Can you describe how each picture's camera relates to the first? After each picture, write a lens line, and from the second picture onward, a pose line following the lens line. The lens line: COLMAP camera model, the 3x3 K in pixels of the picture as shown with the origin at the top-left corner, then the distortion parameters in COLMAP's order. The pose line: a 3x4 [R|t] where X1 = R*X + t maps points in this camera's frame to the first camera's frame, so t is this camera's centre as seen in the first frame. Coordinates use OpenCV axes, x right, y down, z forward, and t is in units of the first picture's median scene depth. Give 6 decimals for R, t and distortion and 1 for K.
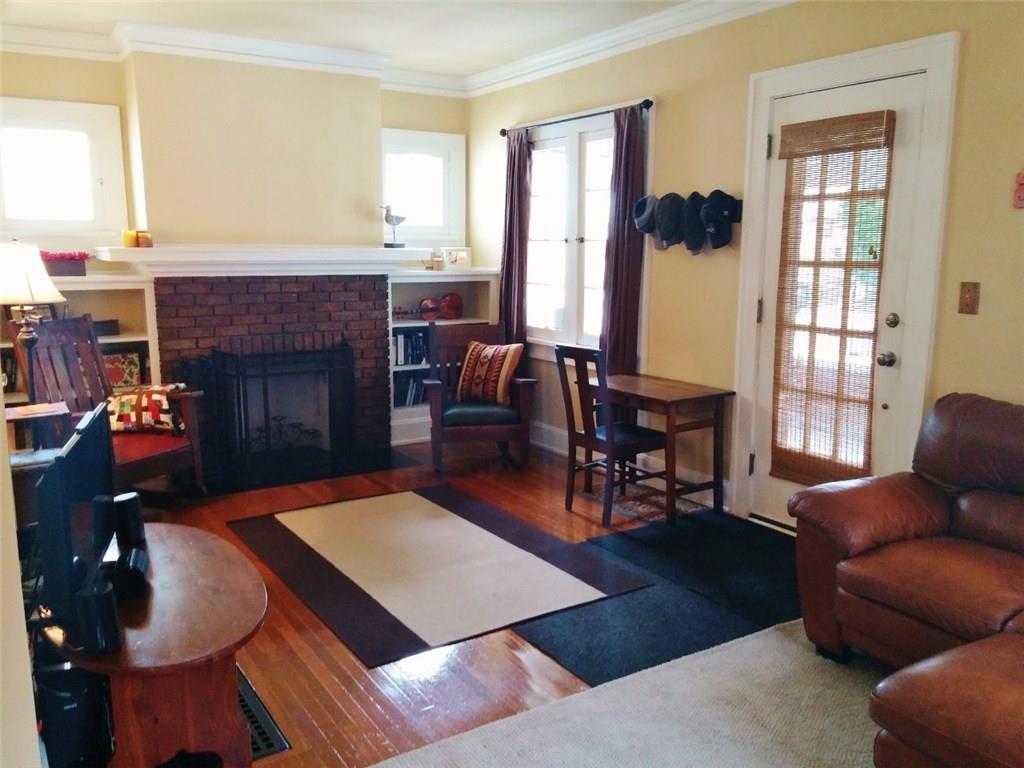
lens RADIAL K [[871.0, 0, 514.1], [0, 871.0, 383.7], [0, 0, 1]] dist [0.082225, -0.053724]
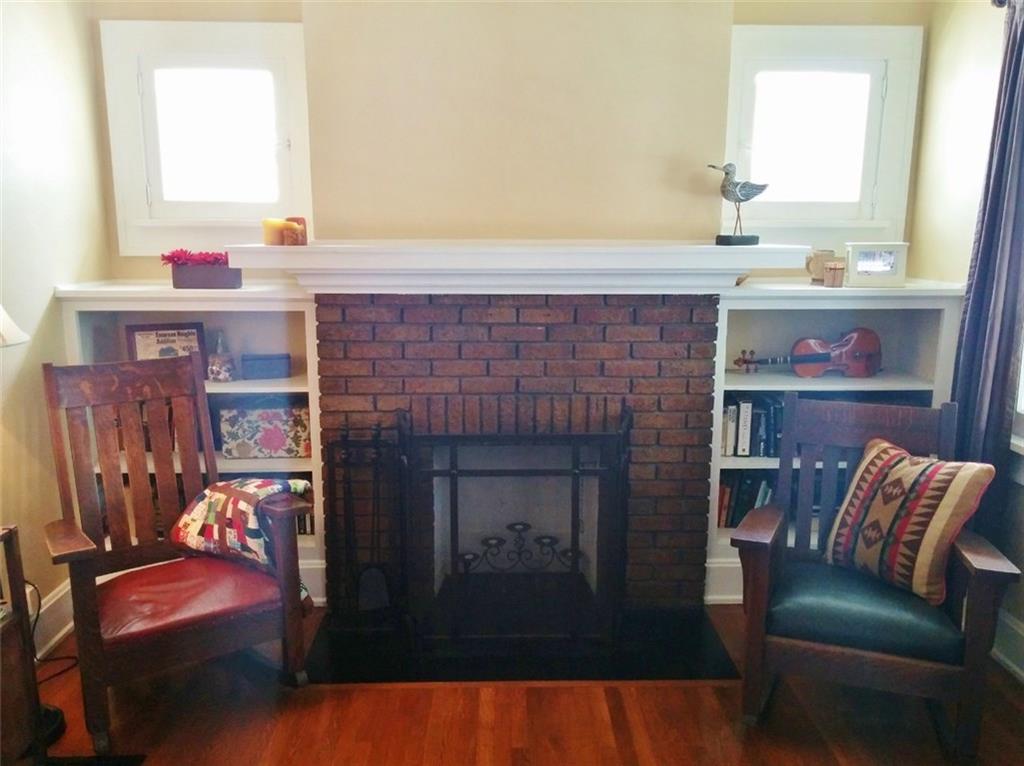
lens RADIAL K [[871.0, 0, 510.7], [0, 871.0, 392.0], [0, 0, 1]] dist [0.082225, -0.053724]
pose [[0.856856, 0.092913, -0.507115, 0.024447], [-0.081519, 0.995670, 0.044686, -0.082797], [0.509070, 0.003050, 0.860719, 0.495696]]
